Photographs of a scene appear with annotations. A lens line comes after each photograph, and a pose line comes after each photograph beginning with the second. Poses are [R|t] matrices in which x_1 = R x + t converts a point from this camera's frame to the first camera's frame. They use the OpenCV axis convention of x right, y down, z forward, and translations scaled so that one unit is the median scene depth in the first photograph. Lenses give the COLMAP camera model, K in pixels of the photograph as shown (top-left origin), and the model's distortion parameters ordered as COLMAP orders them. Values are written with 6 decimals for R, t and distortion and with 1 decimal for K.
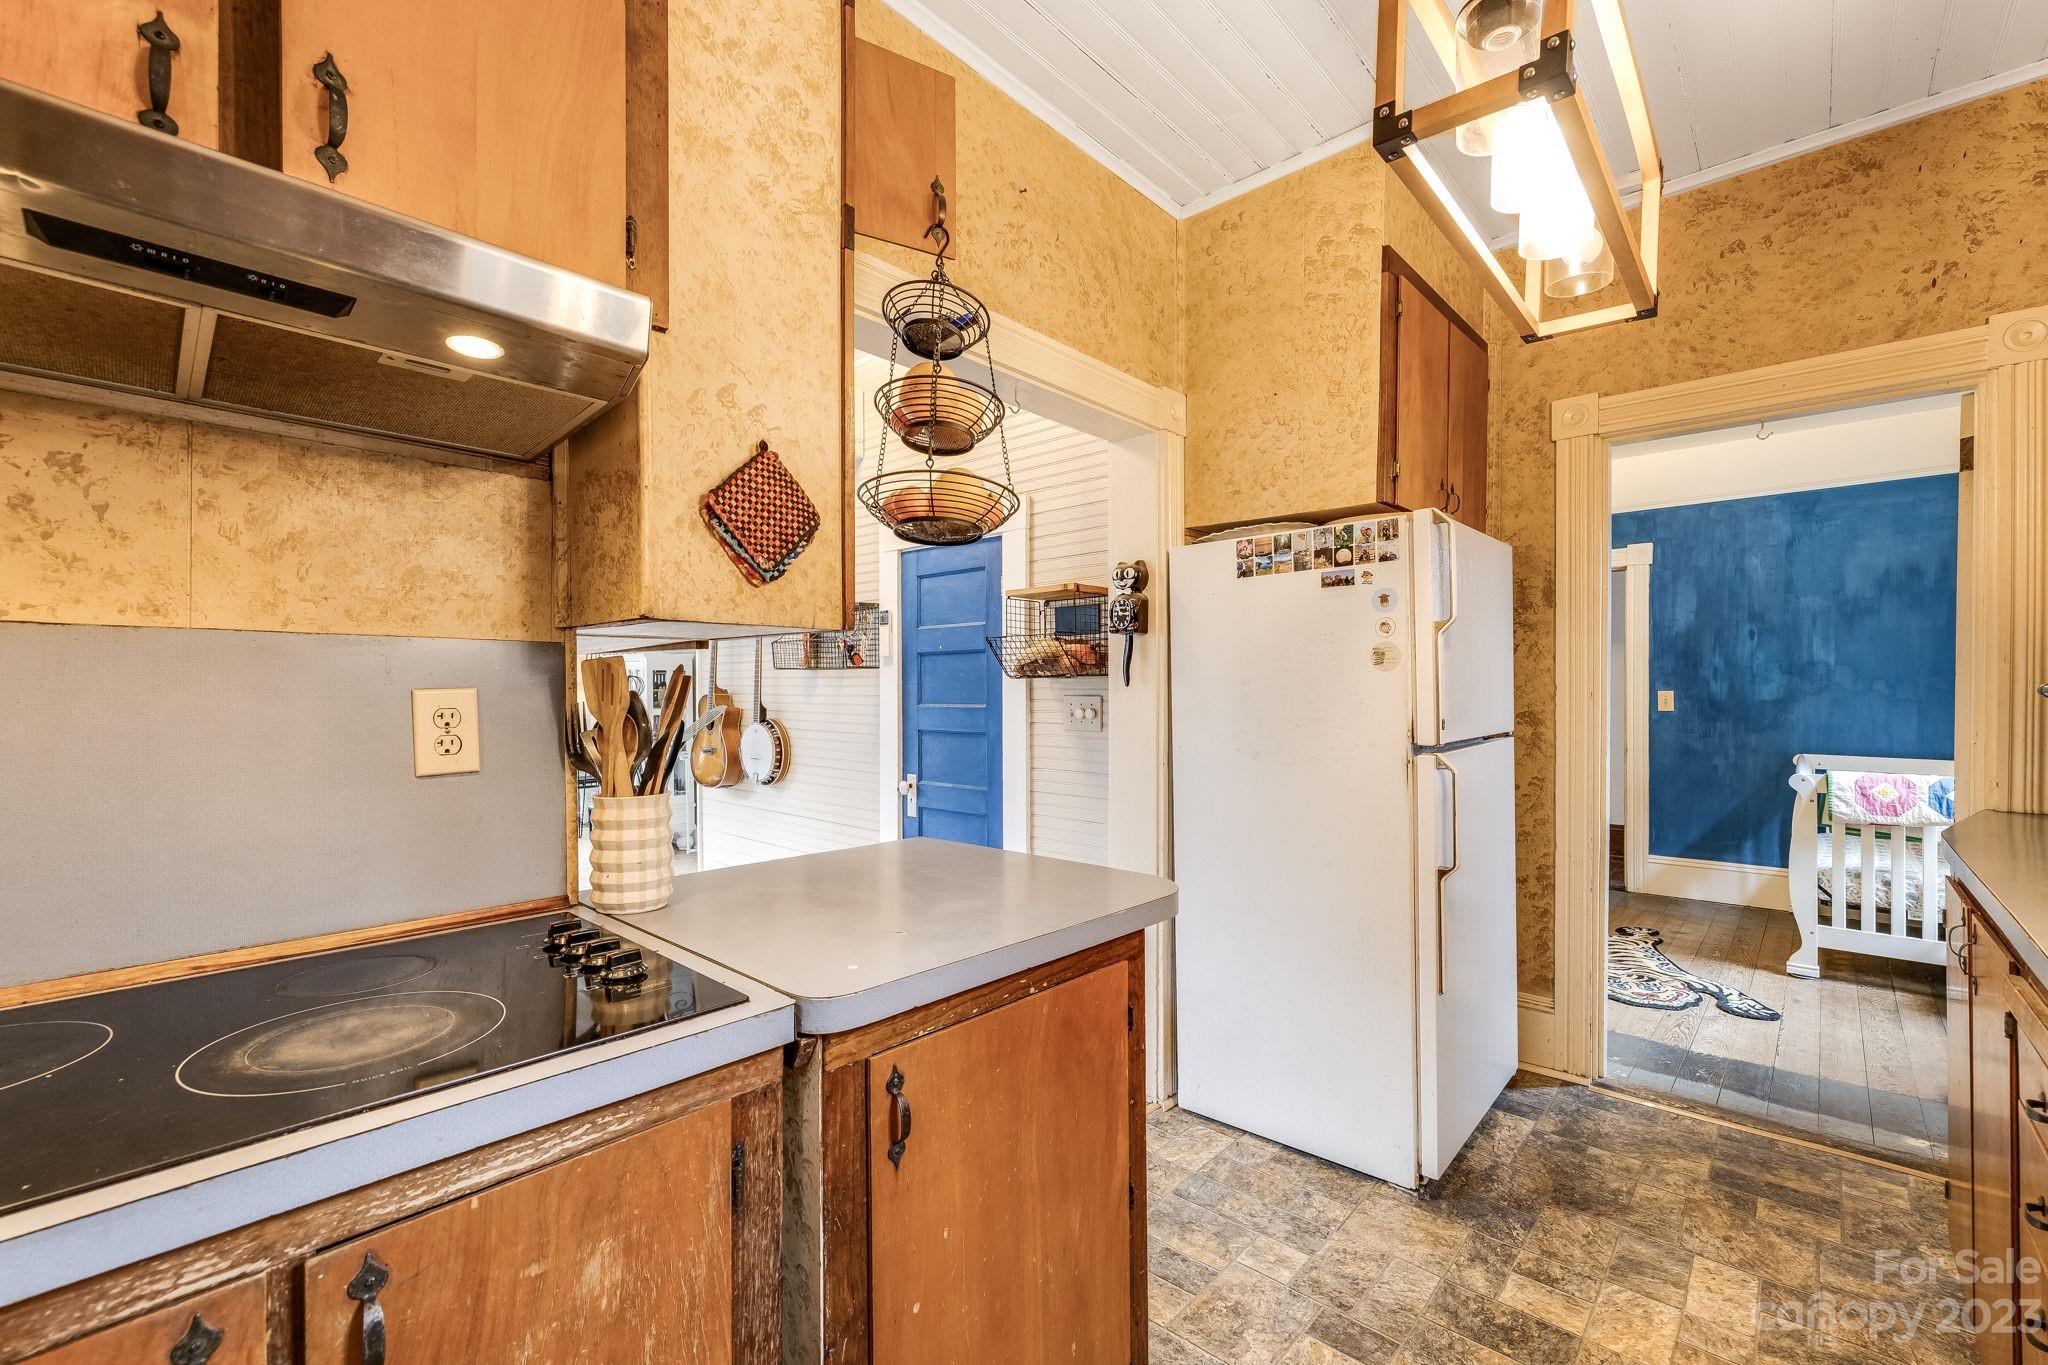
lens RADIAL K [[850.8, 0, 1015.3], [0, 850.8, 776.2], [0, 0, 1]] dist [0.000744, 0.000200]
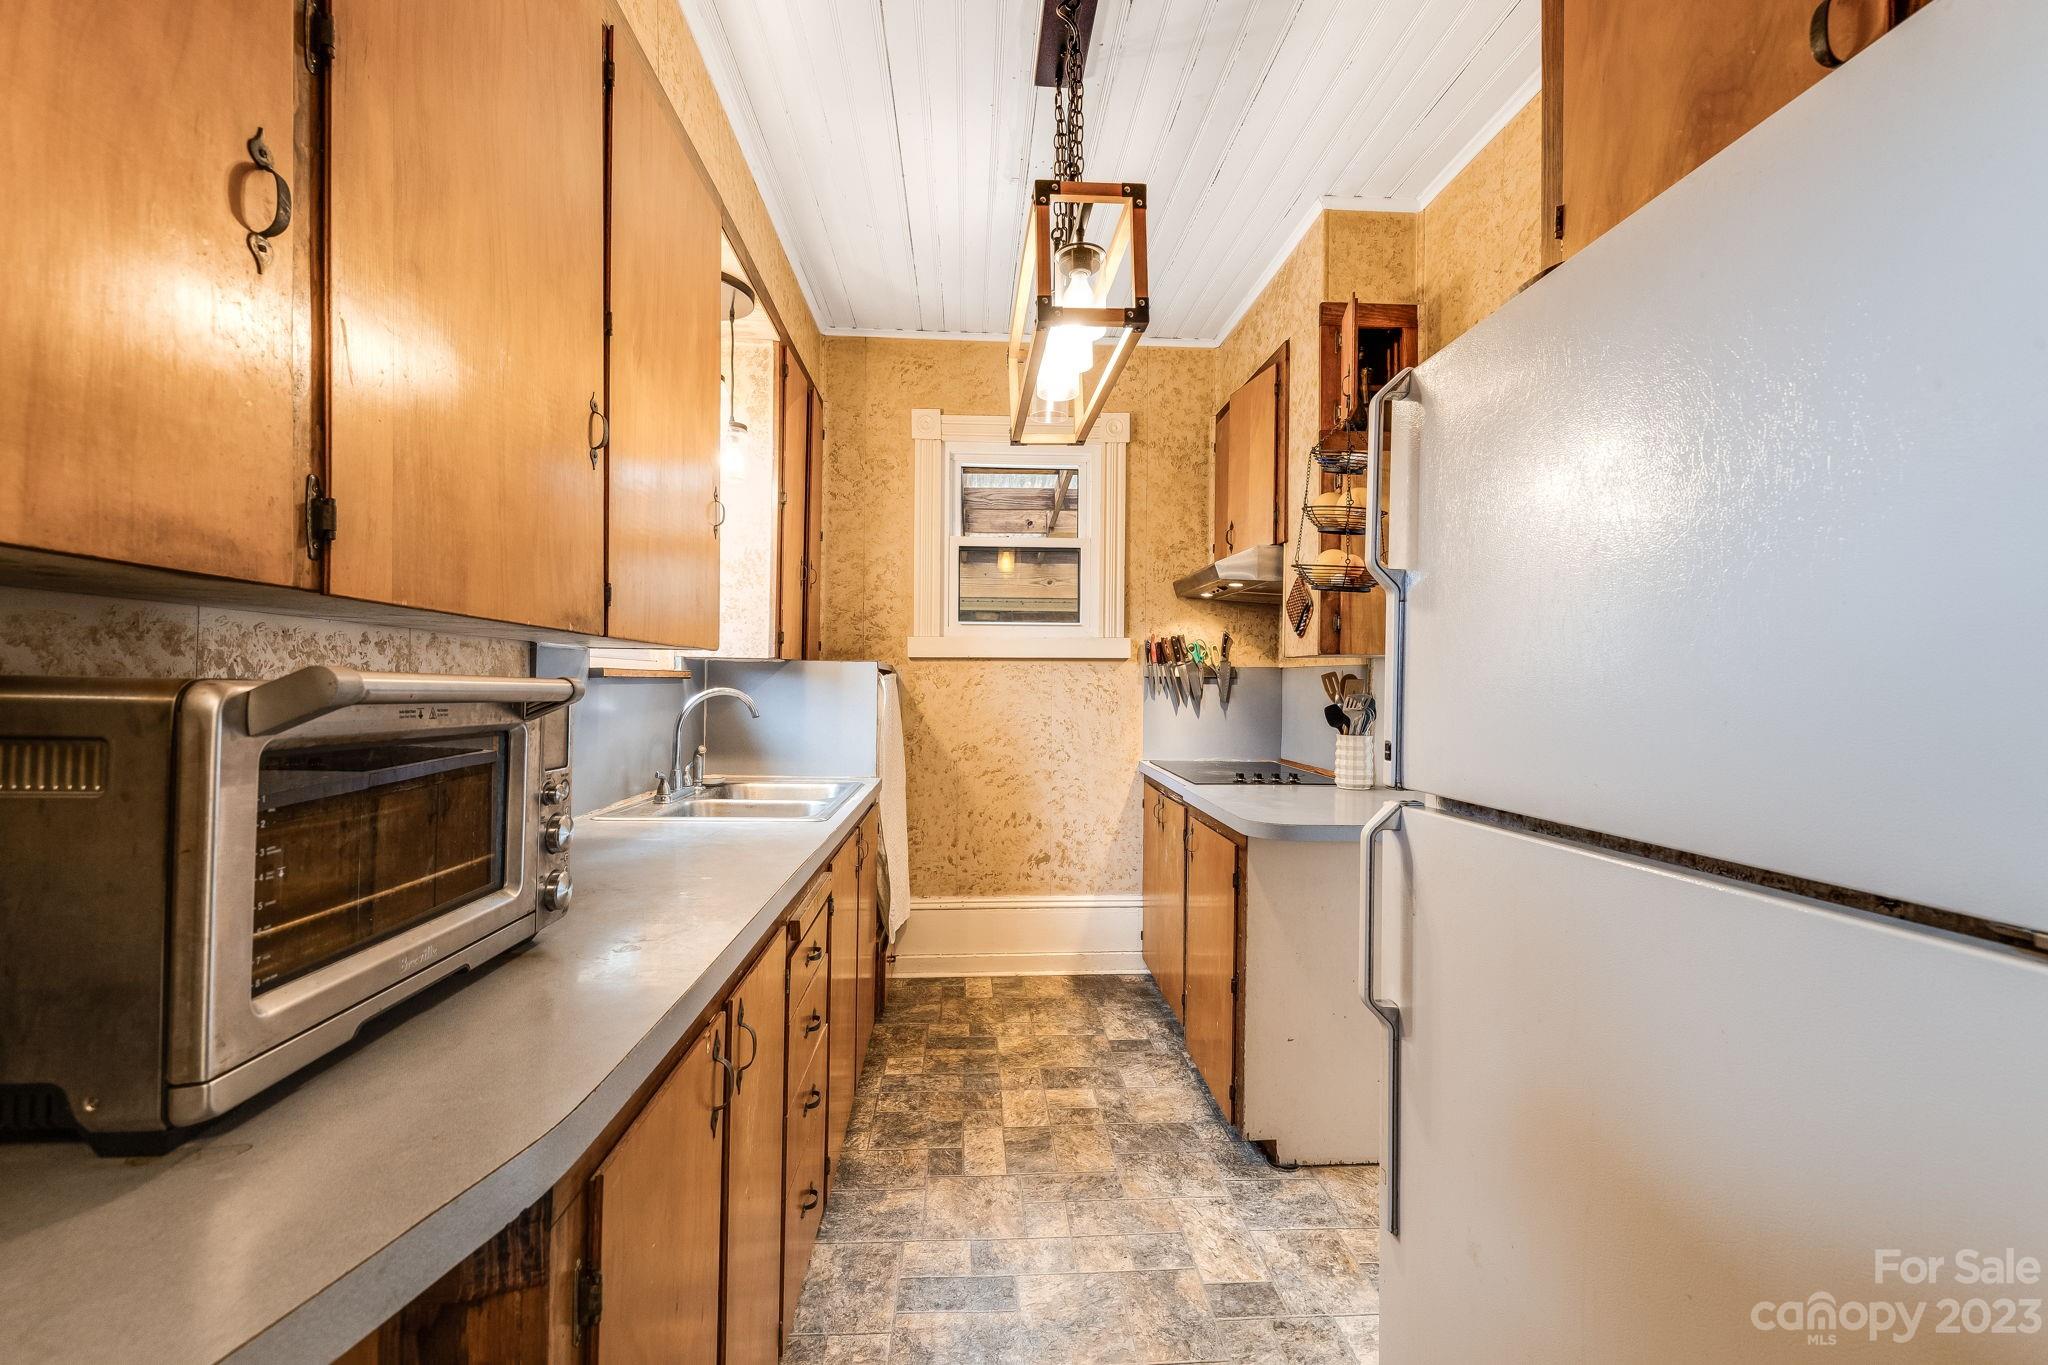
lens RADIAL K [[850.8, 0, 1021.0], [0, 850.8, 680.3], [0, 0, 1]] dist [0.000744, 0.000200]
pose [[-0.689131, -0.001776, -0.724635, 1.681988], [-0.076525, 0.994584, 0.070338, -0.188369], [0.720585, 0.103925, -0.685534, 1.800851]]
